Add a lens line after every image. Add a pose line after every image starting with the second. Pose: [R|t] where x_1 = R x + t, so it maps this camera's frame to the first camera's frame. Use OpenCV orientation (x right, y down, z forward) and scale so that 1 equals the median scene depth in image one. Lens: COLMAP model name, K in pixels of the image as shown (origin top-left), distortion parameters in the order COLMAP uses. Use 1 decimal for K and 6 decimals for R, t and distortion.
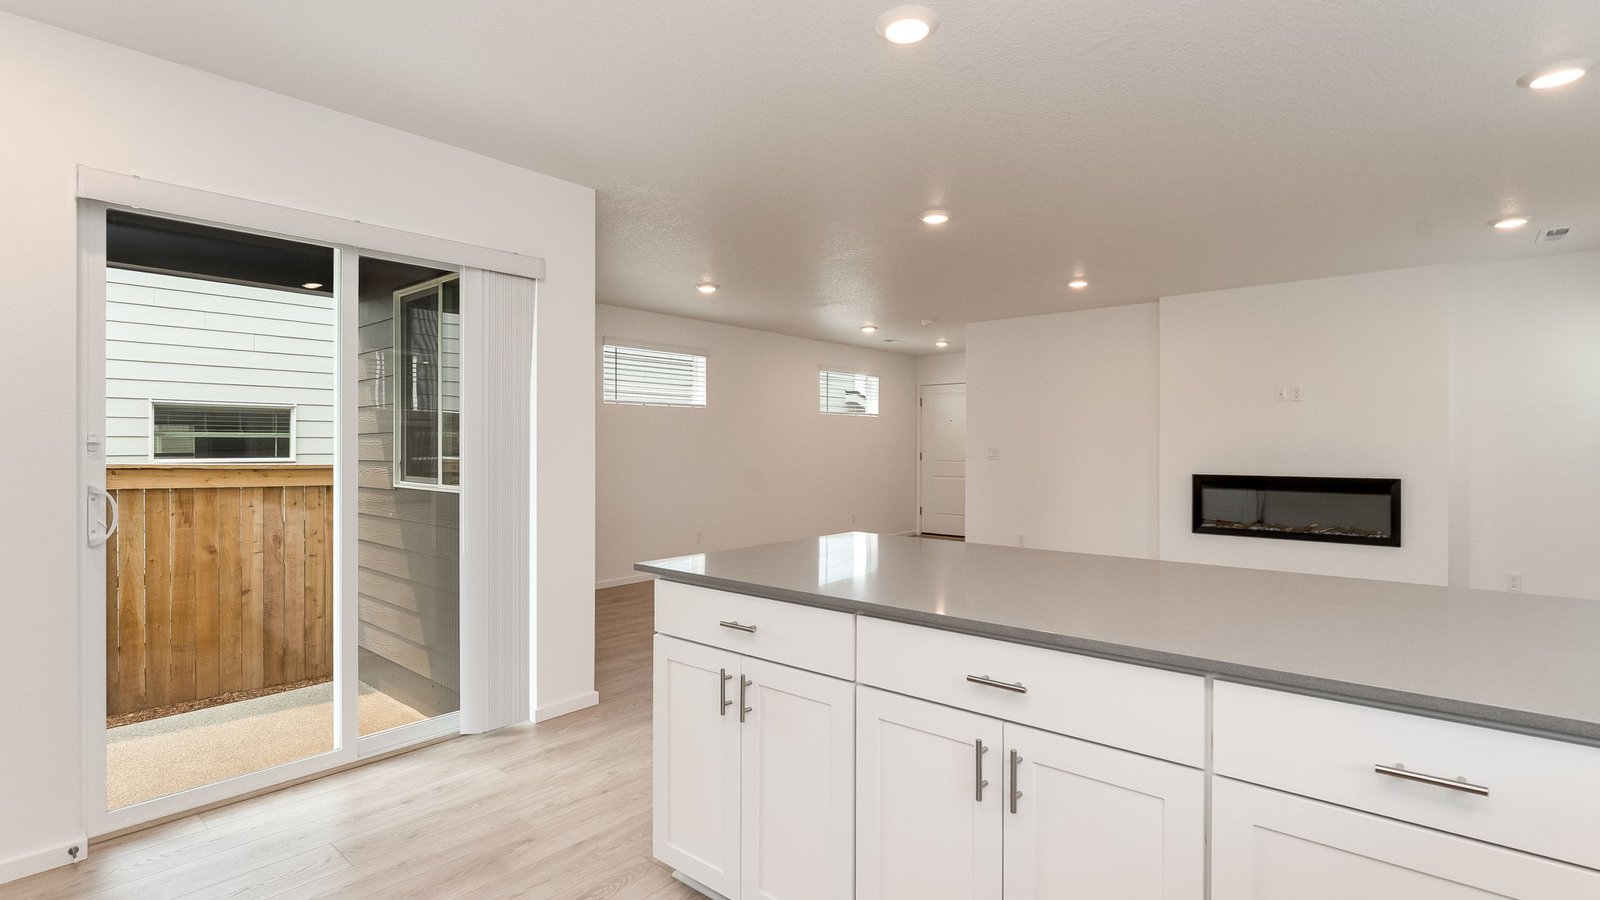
lens RADIAL K [[744.4, 0, 778.0], [0, 744.4, 440.6], [0, 0, 1]] dist [-0.004720, 0.000400]
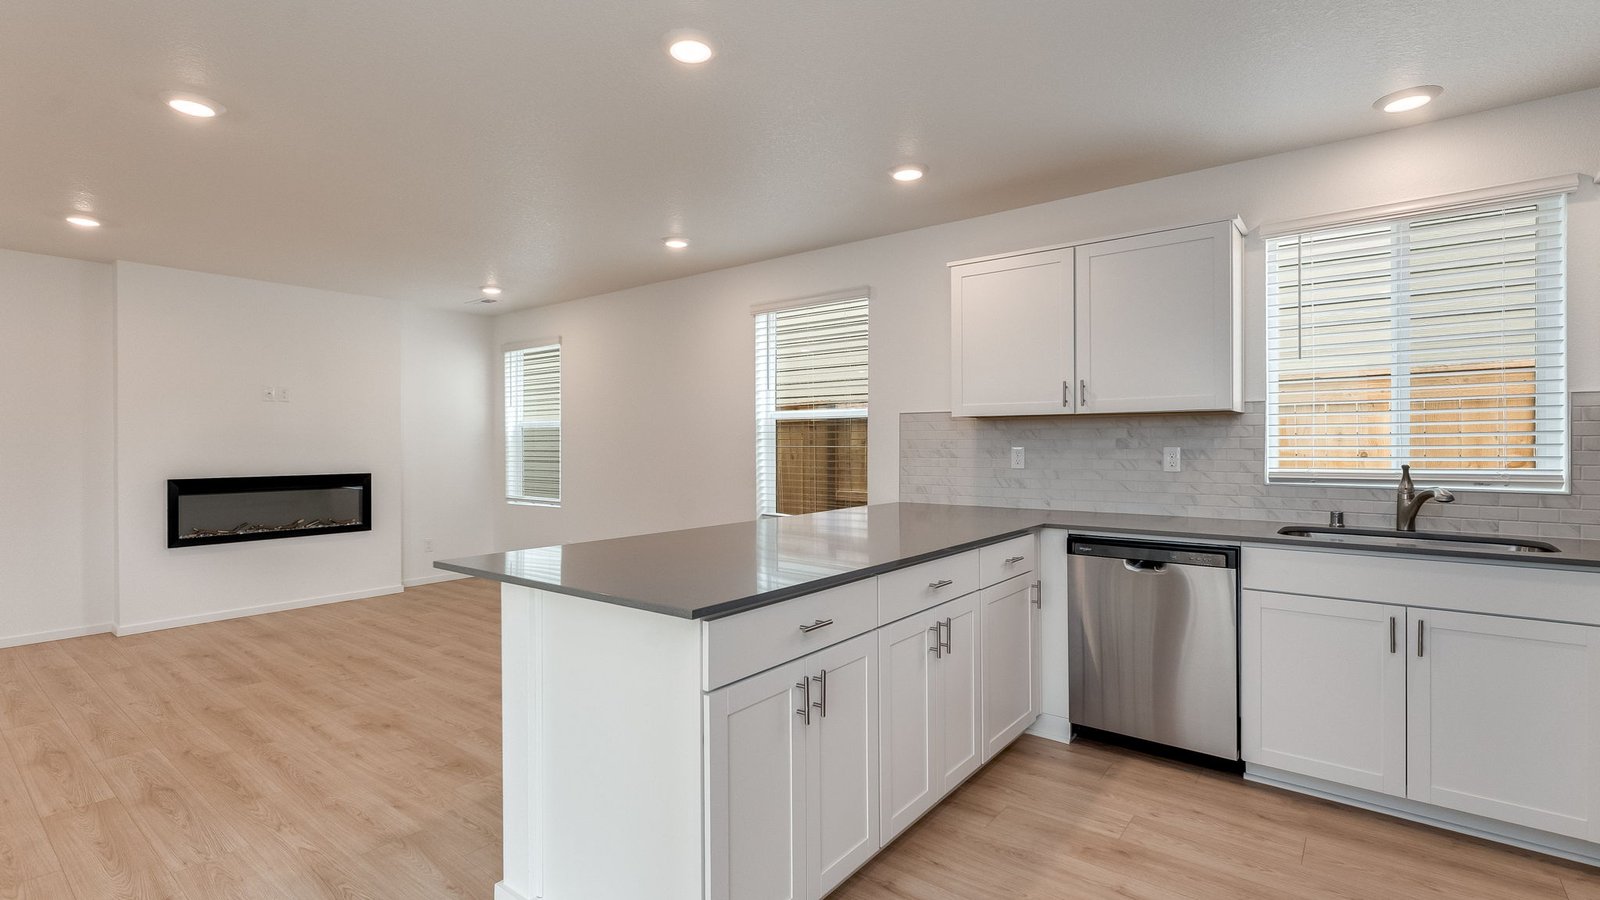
lens RADIAL K [[744.4, 0, 798.5], [0, 744.4, 436.0], [0, 0, 1]] dist [-0.004720, 0.000400]
pose [[-0.061717, 0.006548, 0.998072, -0.356596], [-0.000838, 0.999978, -0.006612, 0.000284], [-0.998093, -0.001245, -0.061710, 0.367419]]
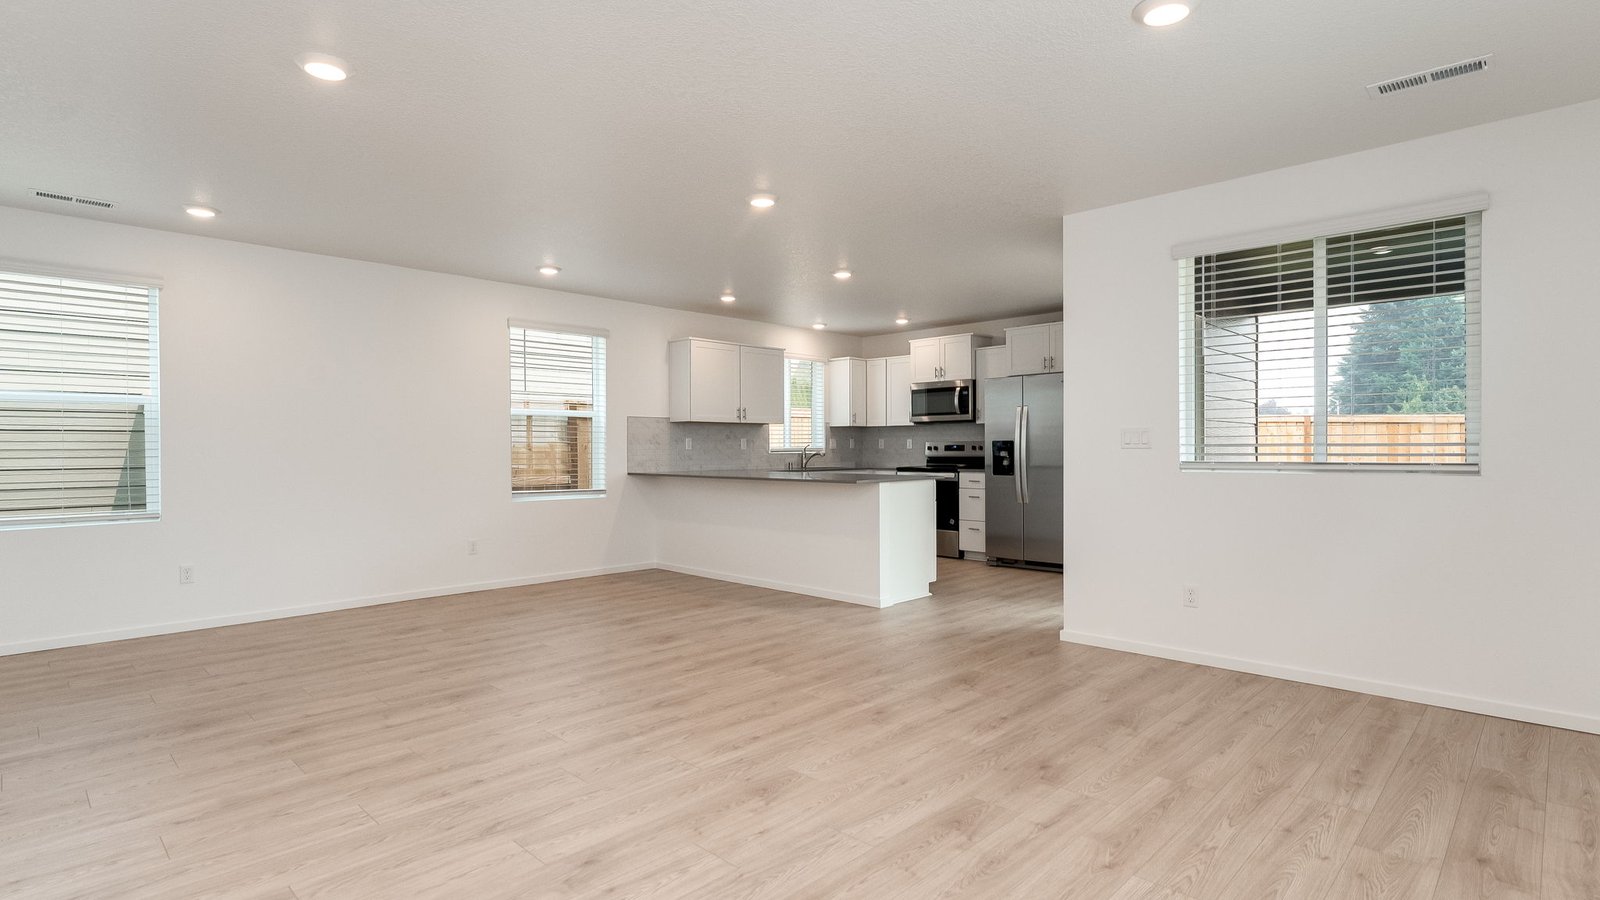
lens RADIAL K [[782.6, 0, 799.9], [0, 782.6, 442.9], [0, 0, 1]] dist [0.006282, -0.001765]
pose [[-0.999365, 0.001607, 0.035588, 0.093376], [0.001278, 0.999956, -0.009257, 0.027791], [-0.035602, -0.009205, -0.999324, 1.512981]]
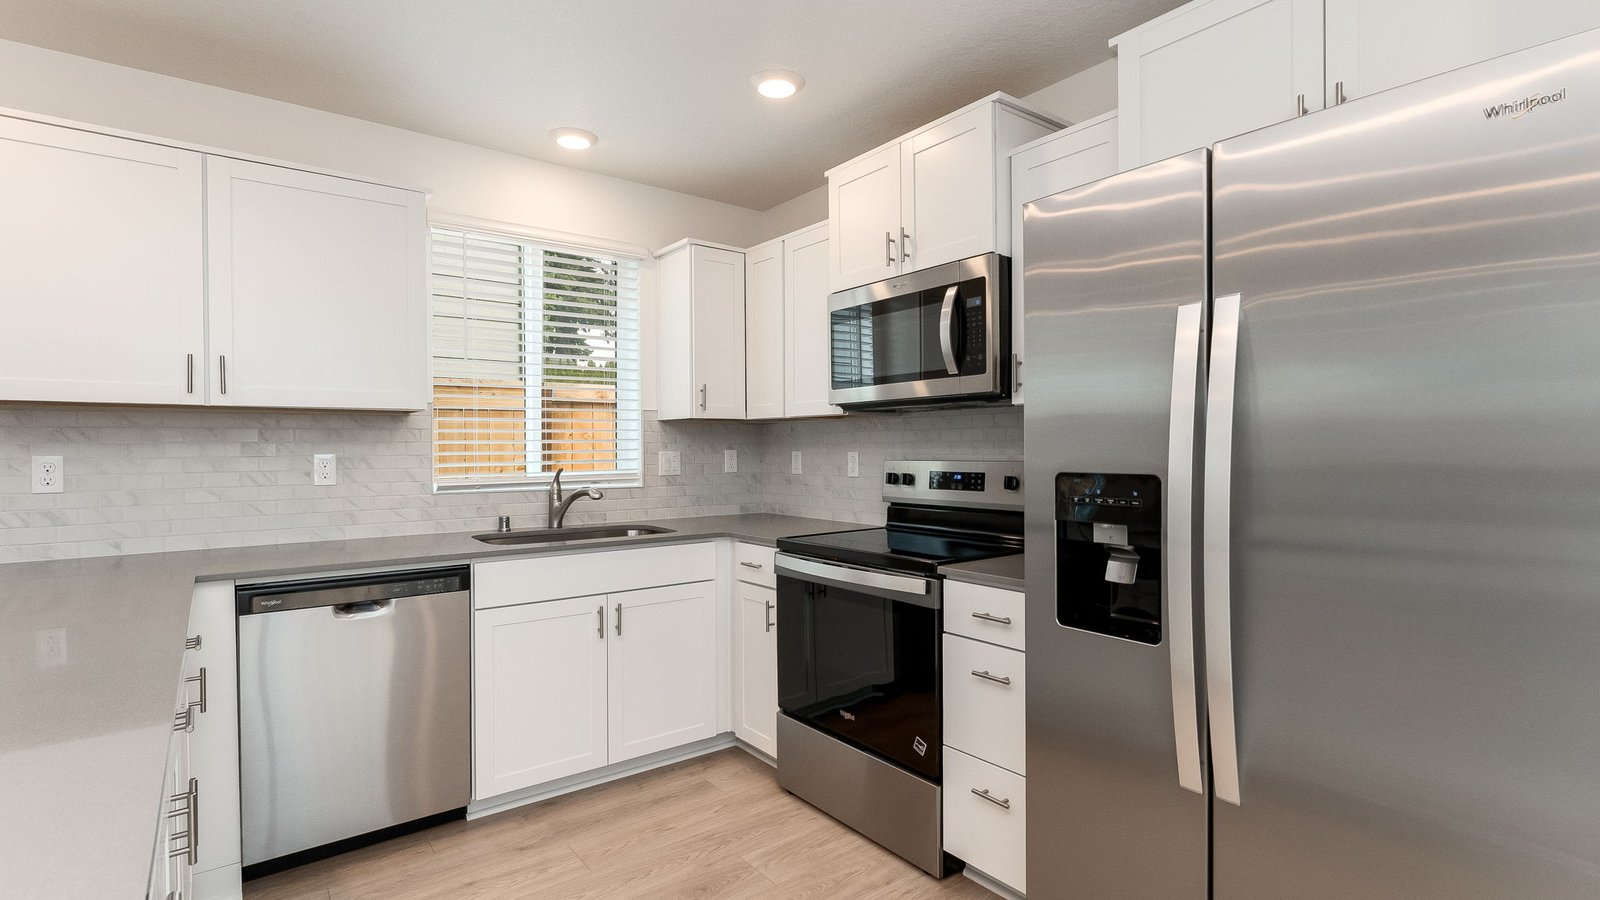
lens RADIAL K [[744.4, 0, 791.8], [0, 744.4, 450.8], [0, 0, 1]] dist [-0.004720, 0.000400]
pose [[-0.982968, 0.001062, 0.183772, -0.145159], [0.001239, 0.999999, 0.000852, 0.003096], [-0.183771, 0.001065, -0.982968, 0.444392]]
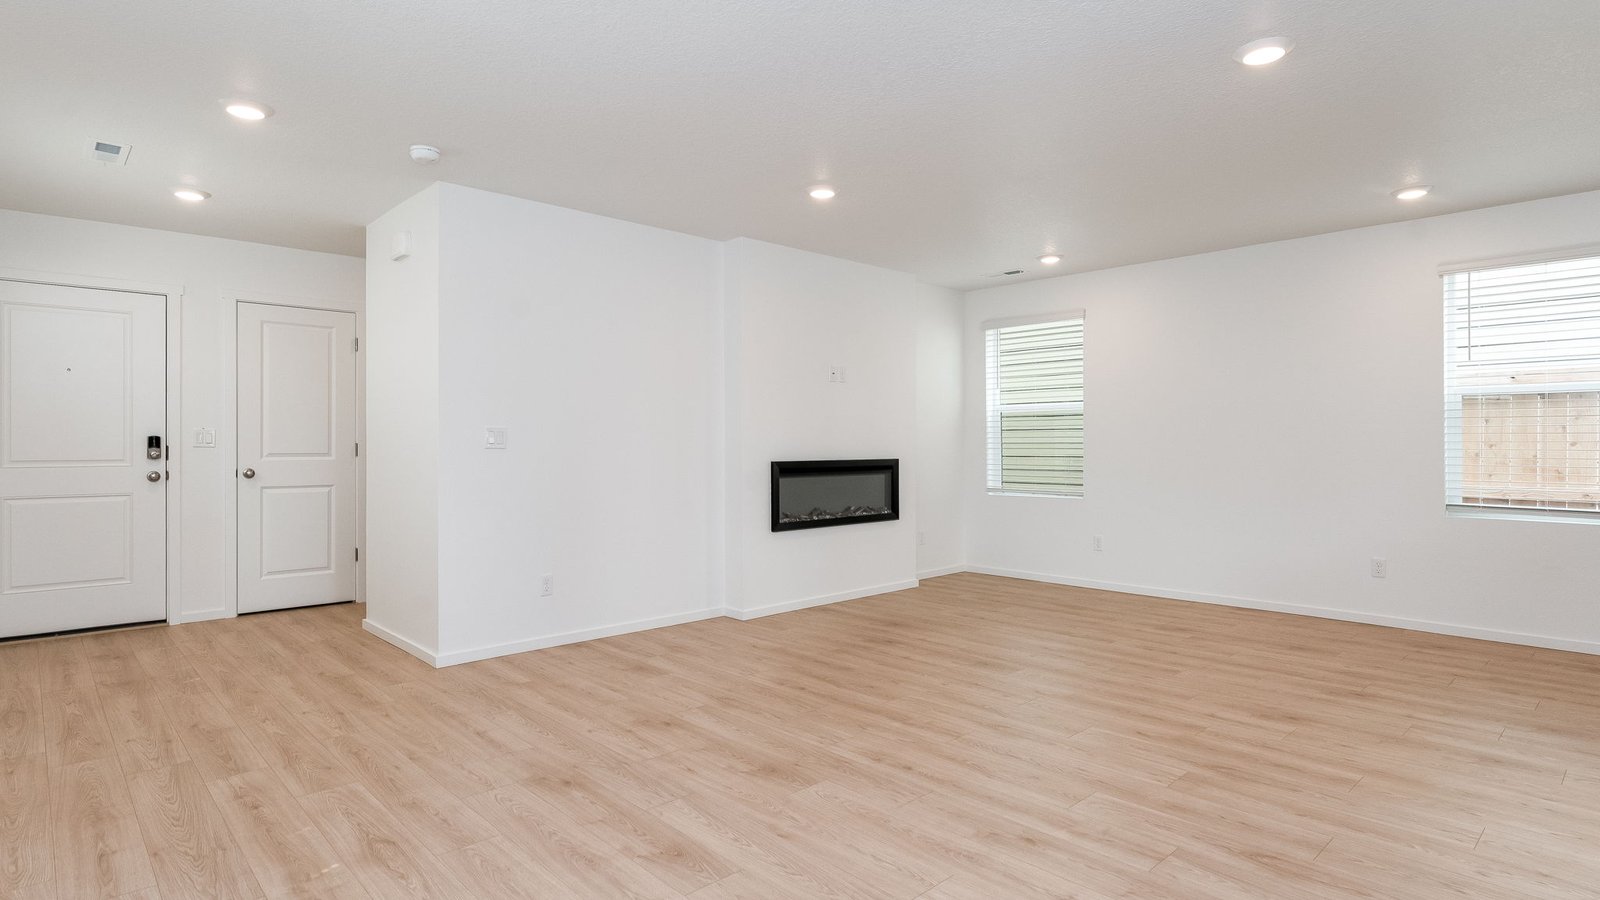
lens RADIAL K [[832.3, 0, 785.9], [0, 832.3, 442.5], [0, 0, 1]] dist [-0.006945, 0.001966]
pose [[0.085014, -0.000807, 0.996379, -0.386757], [-0.002453, 0.999996, 0.001019, 0.025142], [-0.996377, -0.002531, 0.085012, 0.989554]]
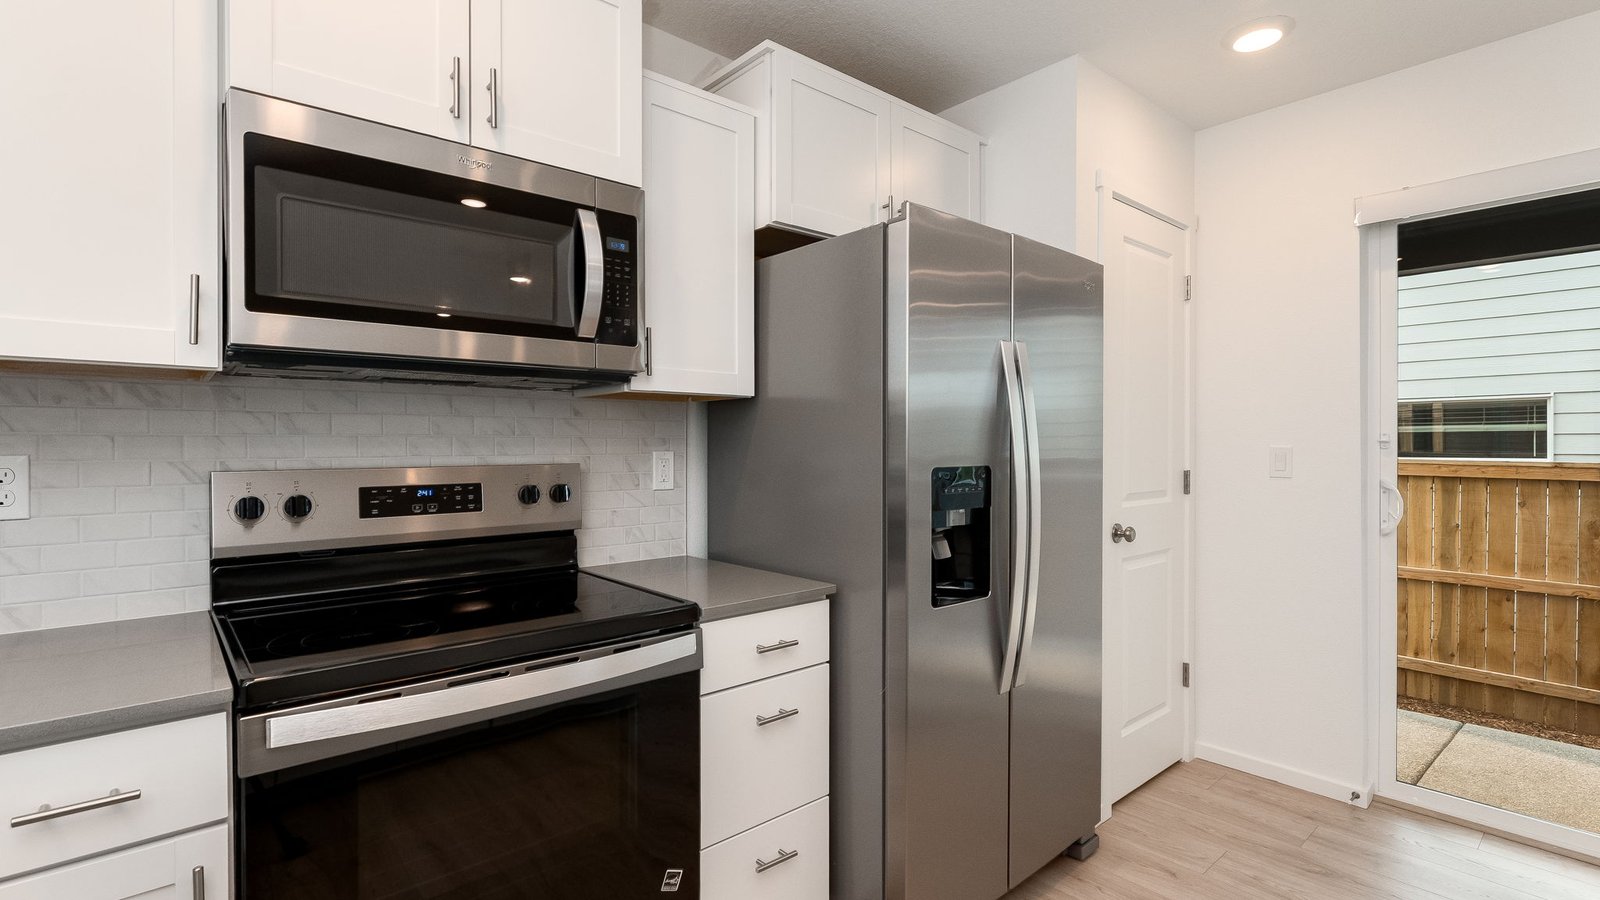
lens RADIAL K [[744.4, 0, 786.9], [0, 744.4, 451.0], [0, 0, 1]] dist [-0.004720, 0.000400]
pose [[-0.131509, 0.008360, -0.991280, 0.127473], [0.005349, 0.999956, 0.007724, 0.002146], [0.991301, -0.004286, -0.131548, 0.116911]]
